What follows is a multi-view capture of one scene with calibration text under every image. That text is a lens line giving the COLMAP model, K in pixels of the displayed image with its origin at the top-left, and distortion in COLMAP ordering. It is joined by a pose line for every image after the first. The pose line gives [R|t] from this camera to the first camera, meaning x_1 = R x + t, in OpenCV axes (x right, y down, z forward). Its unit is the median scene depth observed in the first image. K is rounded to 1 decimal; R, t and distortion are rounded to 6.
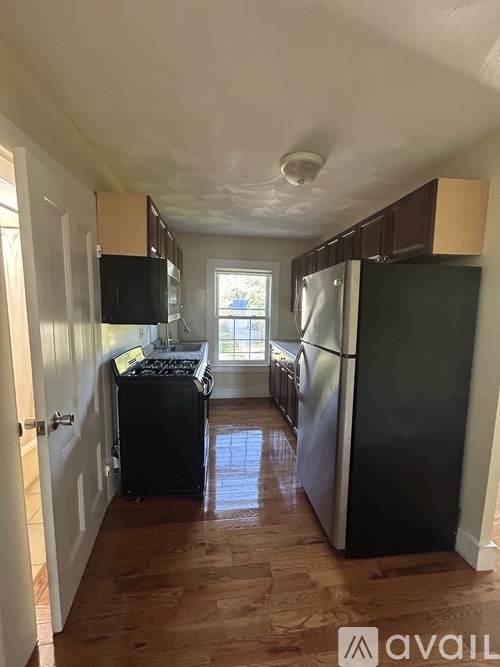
lens RADIAL K [[267.0, 0, 249.0], [0, 267.0, 333.6], [0, 0, 1]] dist [-0.003682, 0.000438]
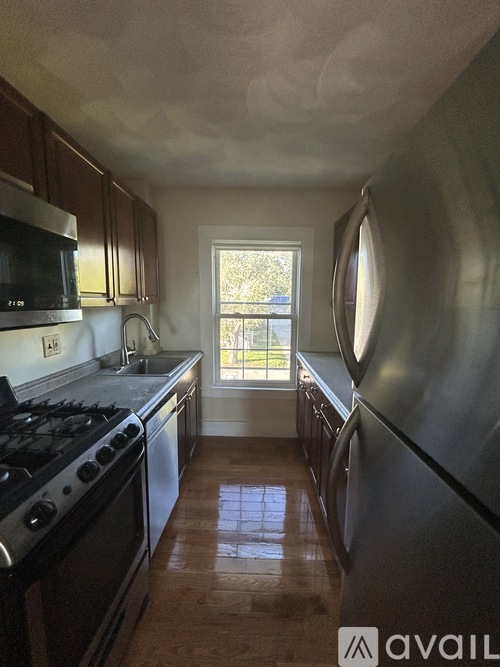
lens RADIAL K [[267.0, 0, 251.7], [0, 267.0, 335.8], [0, 0, 1]] dist [-0.003682, 0.000438]
pose [[0.988934, 0.006589, -0.148207, 0.064367], [-0.002563, 0.999623, 0.027339, -0.030243], [0.148331, -0.026656, 0.988578, 0.351667]]
